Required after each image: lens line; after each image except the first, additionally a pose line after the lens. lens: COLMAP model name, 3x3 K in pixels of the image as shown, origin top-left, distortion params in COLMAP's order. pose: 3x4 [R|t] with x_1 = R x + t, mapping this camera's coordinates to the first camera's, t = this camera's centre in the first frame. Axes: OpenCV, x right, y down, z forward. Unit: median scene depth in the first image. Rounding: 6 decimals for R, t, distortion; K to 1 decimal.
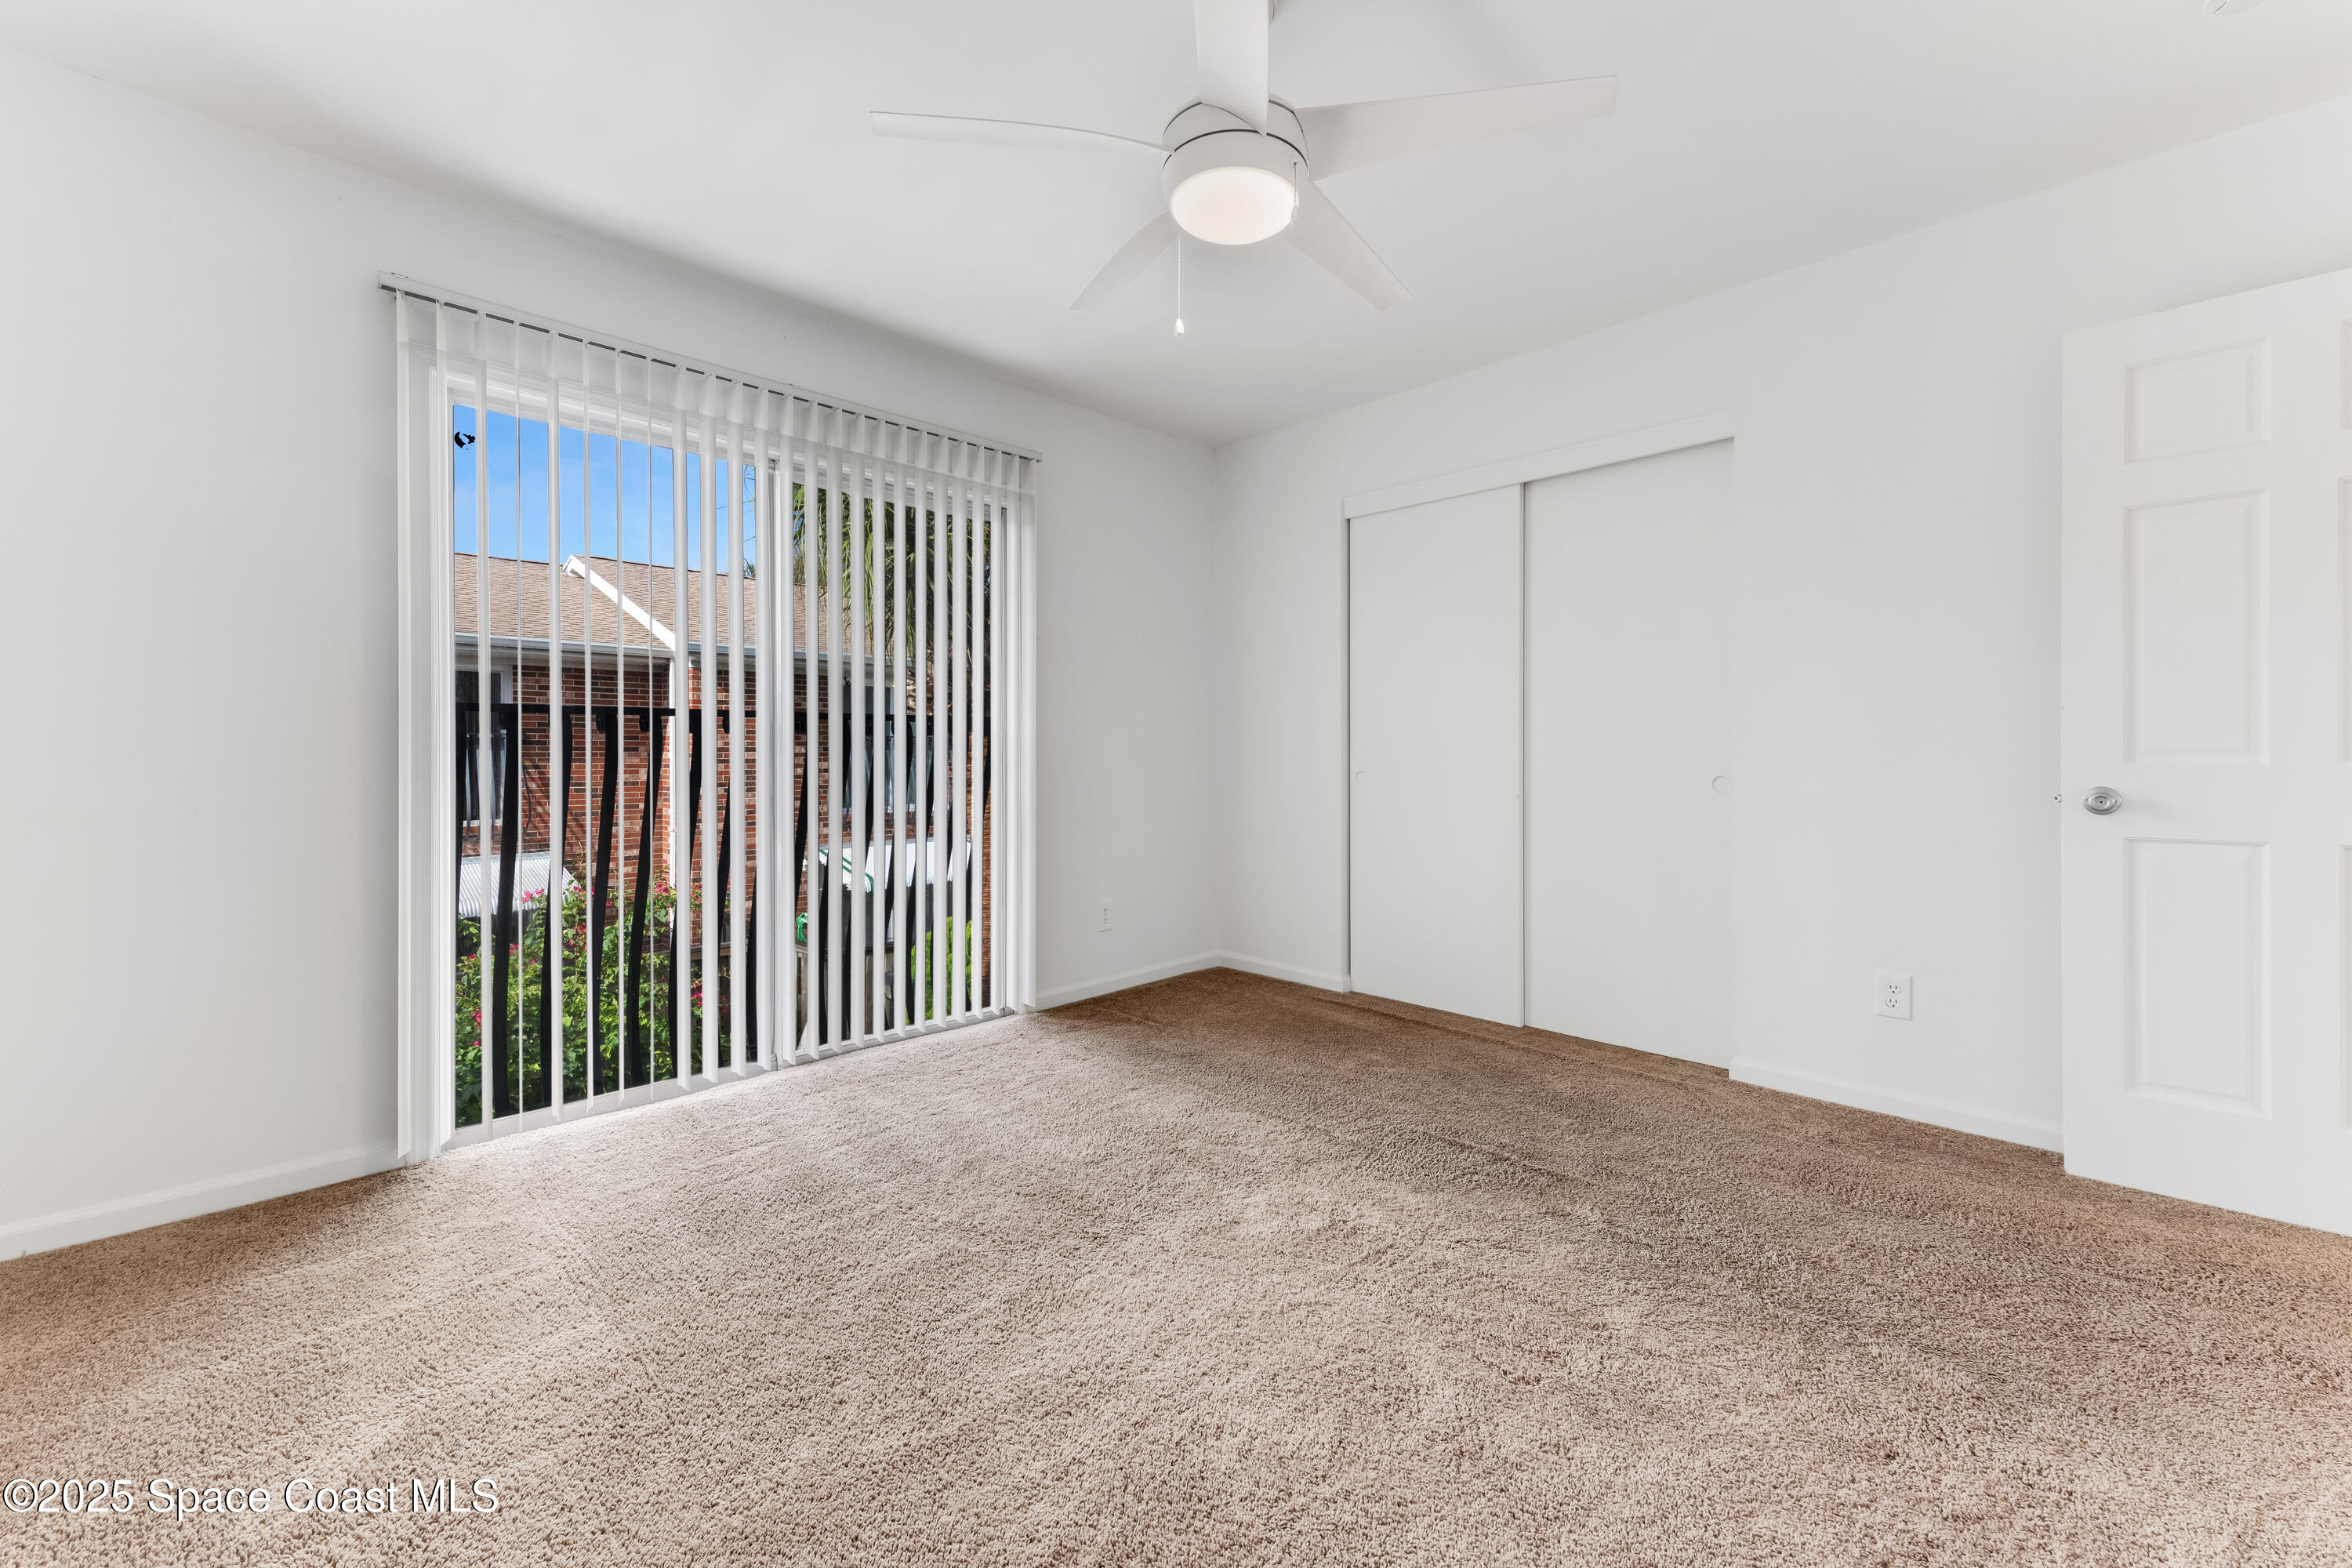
lens RADIAL K [[931.5, 0, 1167.8], [0, 931.5, 749.7], [0, 0, 1]] dist [0.001706, -0.000010]
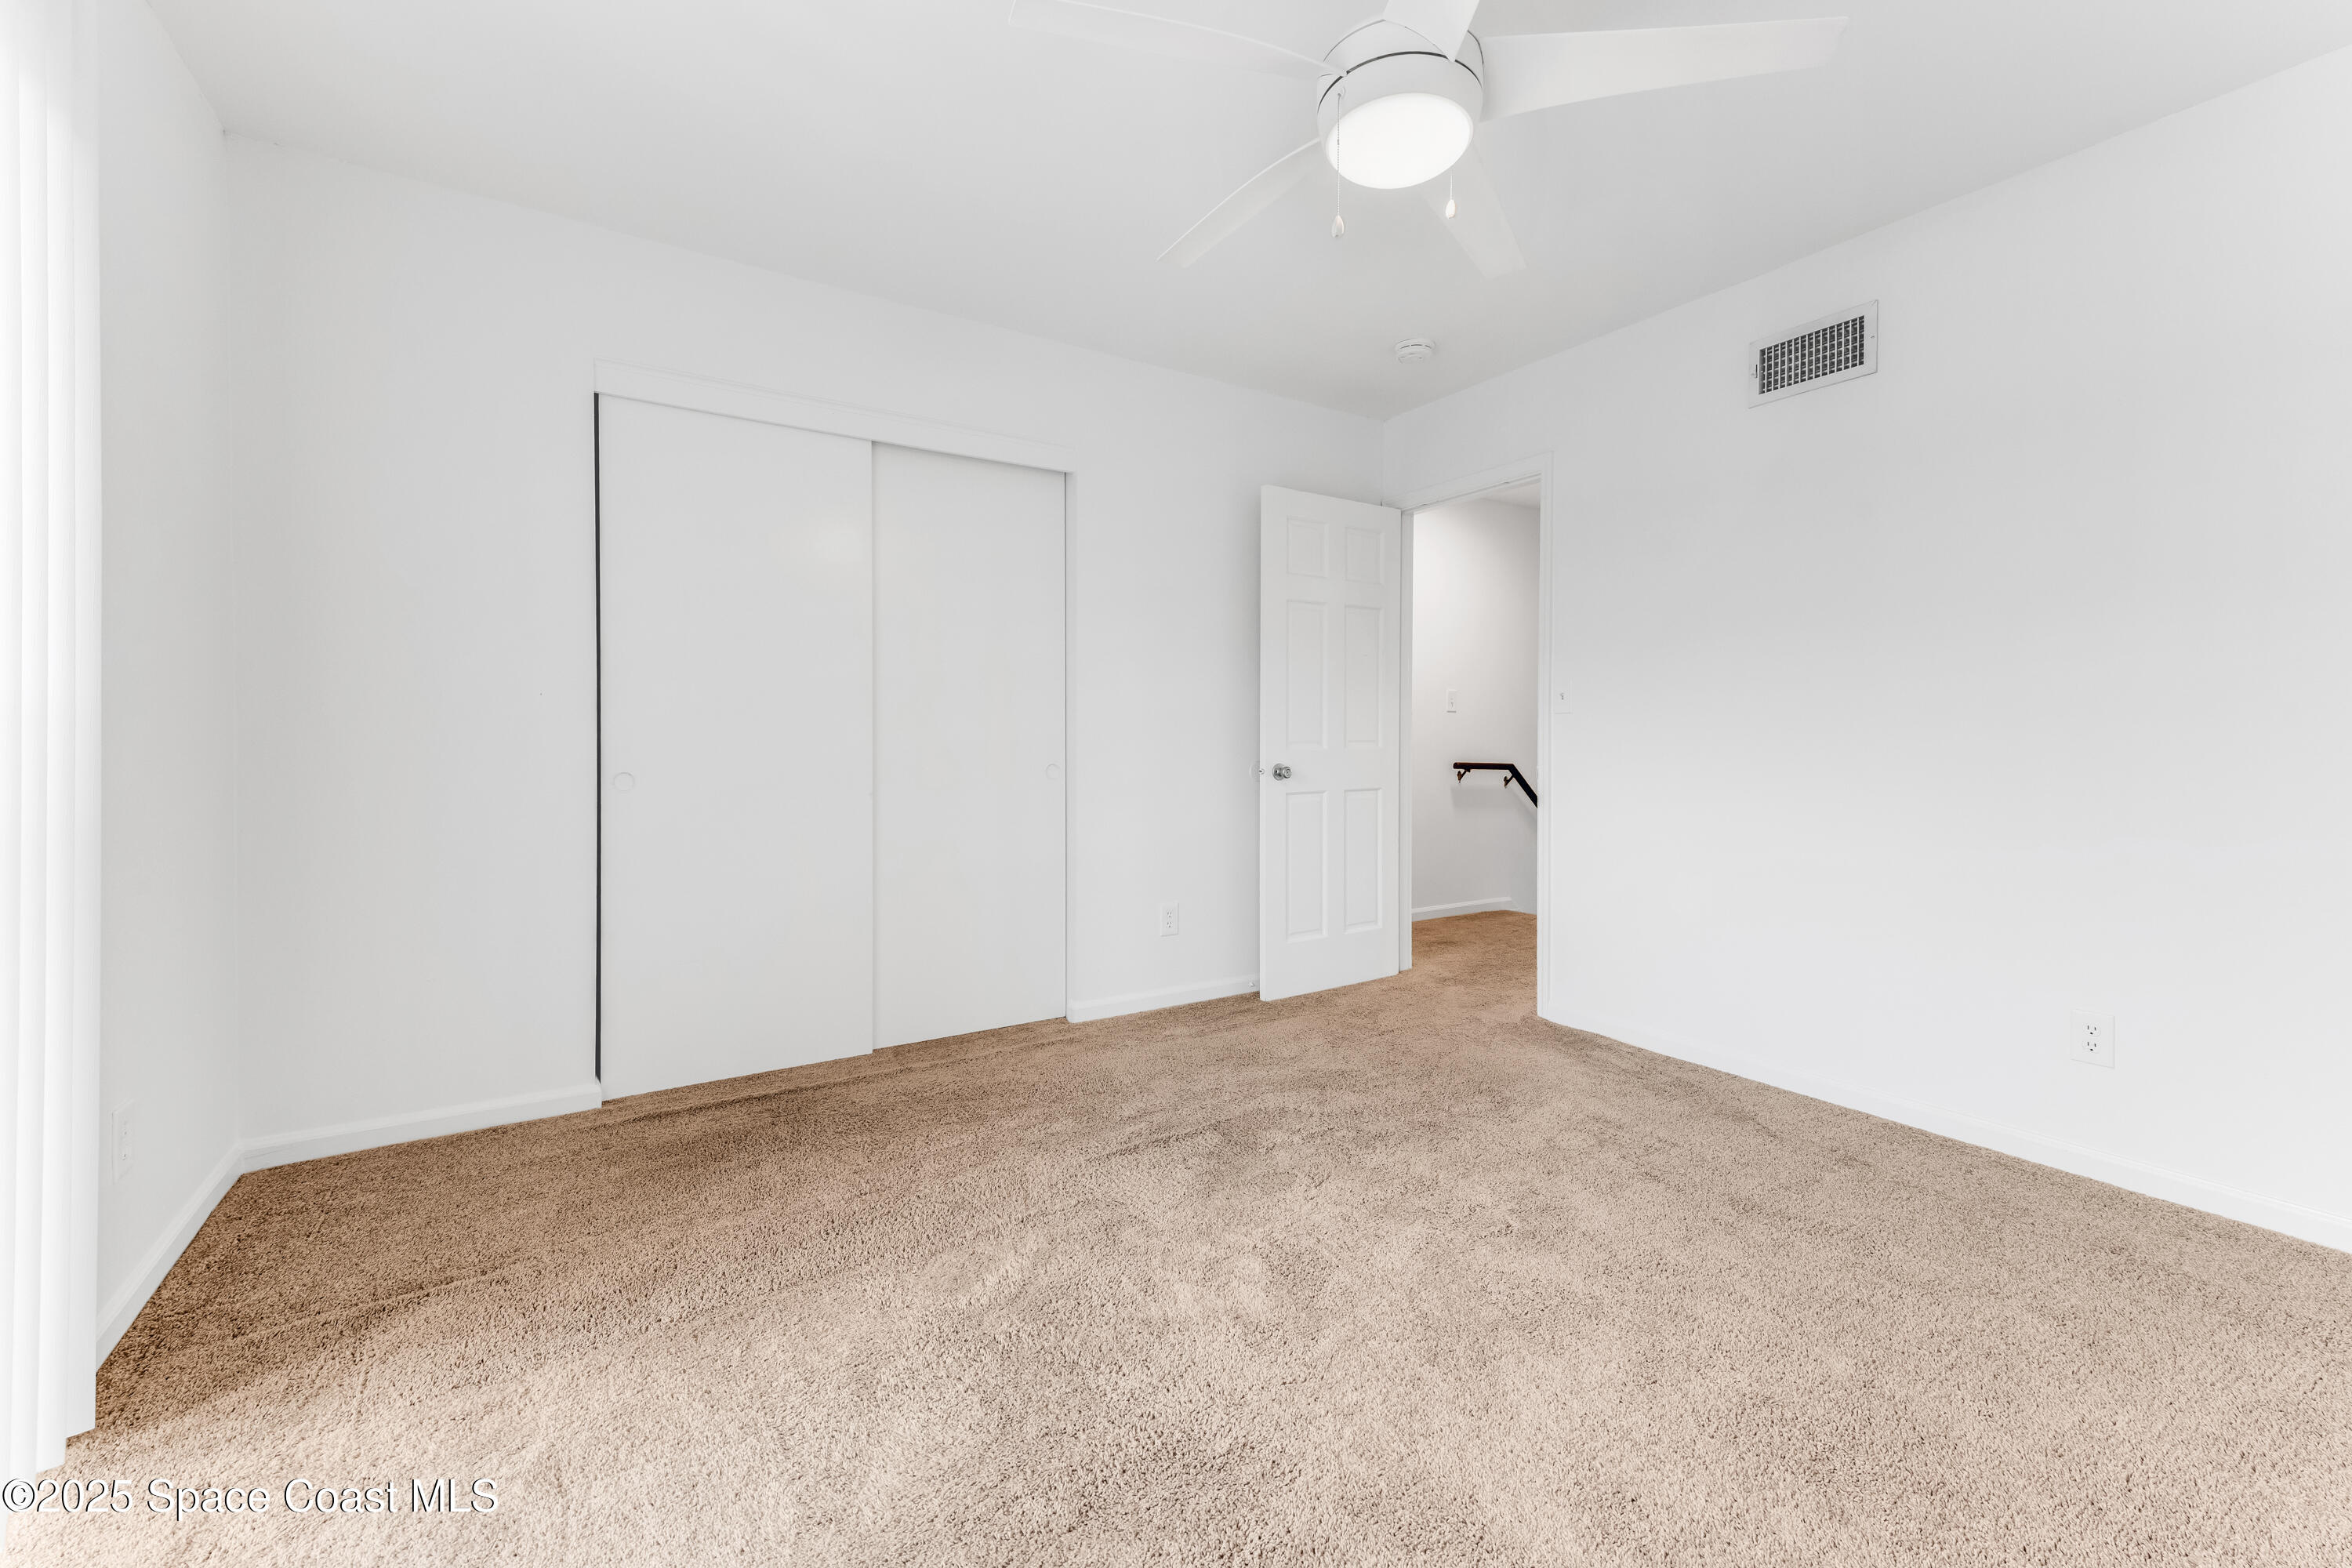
lens RADIAL K [[931.5, 0, 1167.8], [0, 931.5, 749.7], [0, 0, 1]] dist [0.001706, -0.000010]
pose [[0.195233, -0.002036, 0.980755, -0.517994], [-0.002594, 0.999993, 0.002593, 0.007523], [-0.980753, -0.003050, 0.195227, 0.654024]]
